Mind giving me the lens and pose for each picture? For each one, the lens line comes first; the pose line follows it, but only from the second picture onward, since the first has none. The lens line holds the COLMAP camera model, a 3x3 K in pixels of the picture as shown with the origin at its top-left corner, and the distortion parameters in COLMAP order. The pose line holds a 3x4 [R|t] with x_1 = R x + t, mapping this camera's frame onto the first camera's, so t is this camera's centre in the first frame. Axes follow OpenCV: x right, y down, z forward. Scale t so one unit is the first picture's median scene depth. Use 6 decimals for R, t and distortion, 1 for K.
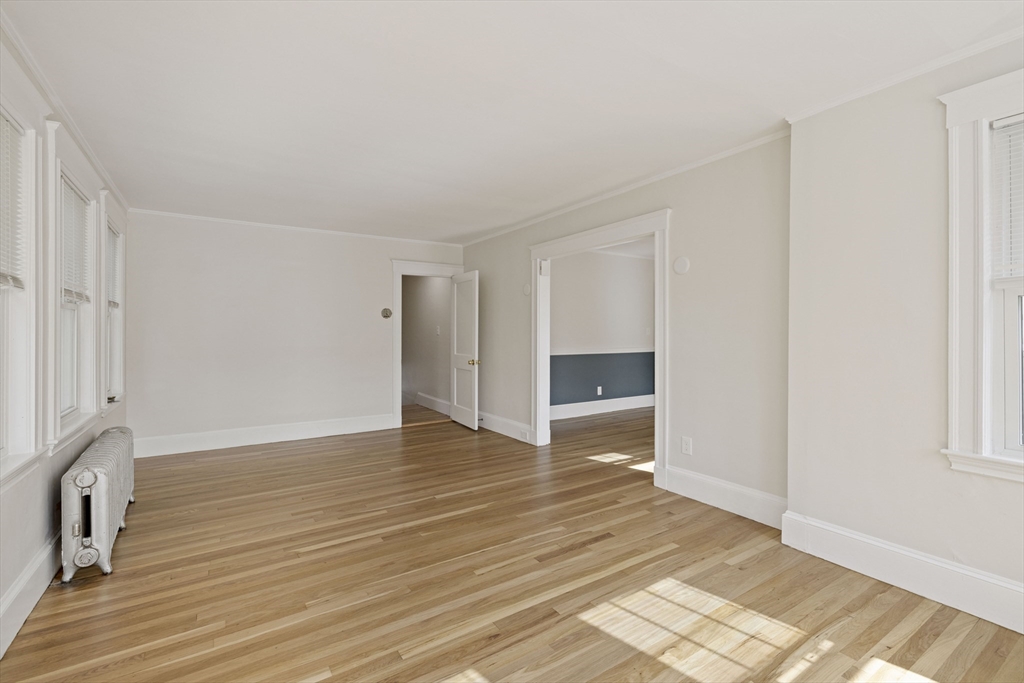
lens RADIAL K [[451.9, 0, 499.9], [0, 451.9, 332.7], [0, 0, 1]] dist [-0.000418, -0.000126]
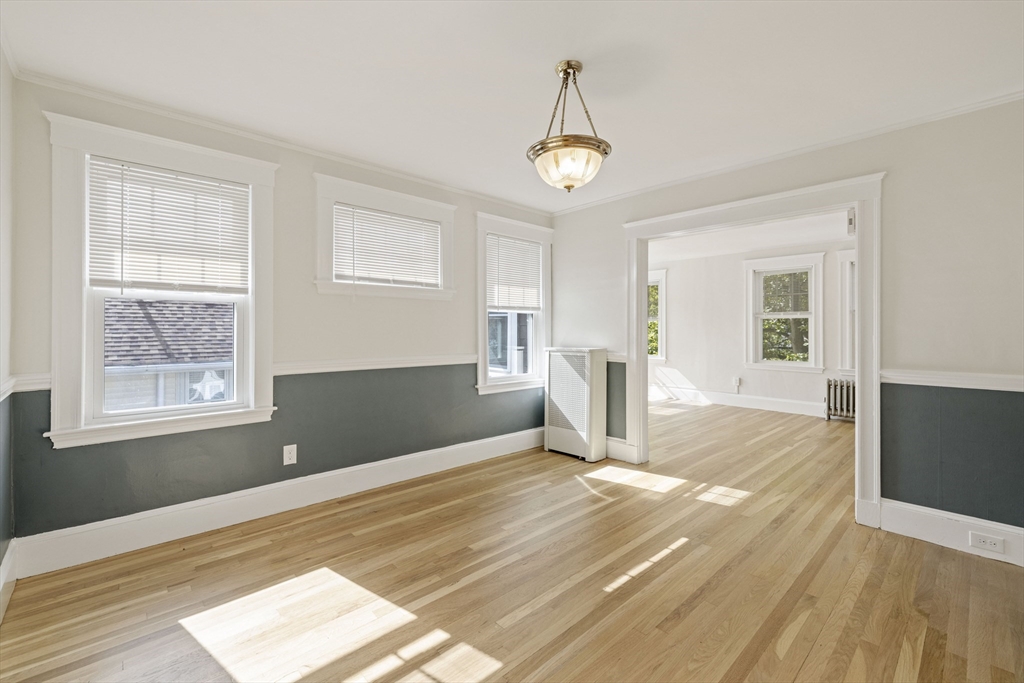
lens RADIAL K [[438.3, 0, 507.5], [0, 438.3, 328.6], [0, 0, 1]] dist [-0.000767, -0.000081]
pose [[-0.984816, 0.000308, -0.173600, 1.004904], [0.000194, 1.000000, 0.000676, -0.002787], [0.173600, 0.000632, -0.984816, 2.297402]]
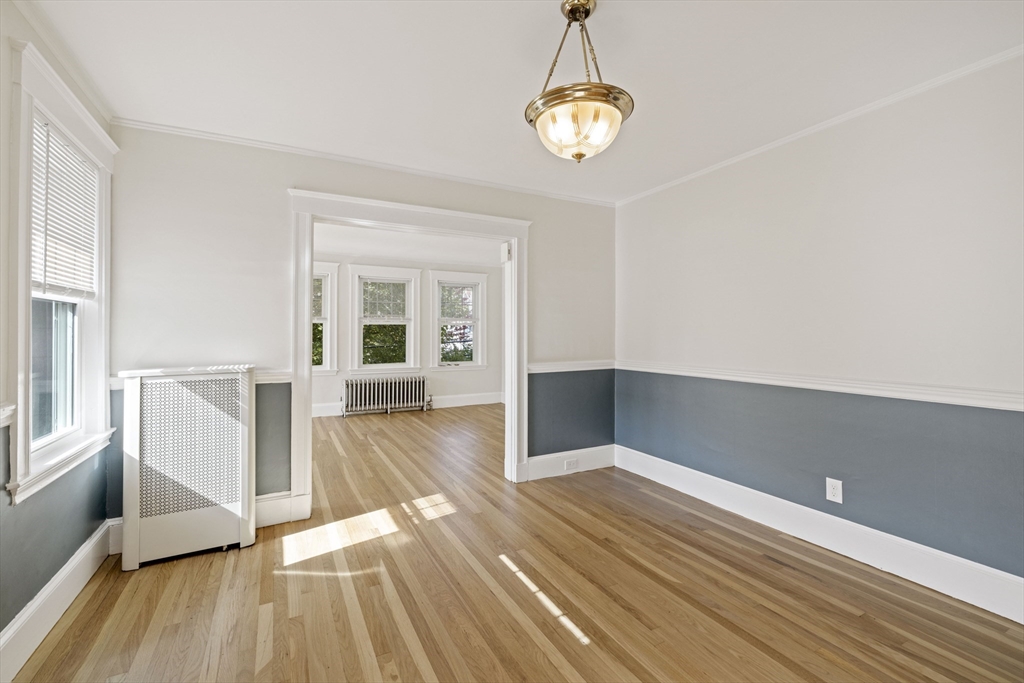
lens RADIAL K [[438.3, 0, 507.5], [0, 438.3, 328.6], [0, 0, 1]] dist [-0.000767, -0.000081]
pose [[-0.085736, -0.008836, -0.996279, 1.309844], [-0.001133, 0.999961, -0.008771, -0.006981], [0.996317, 0.000377, -0.085743, 1.636115]]
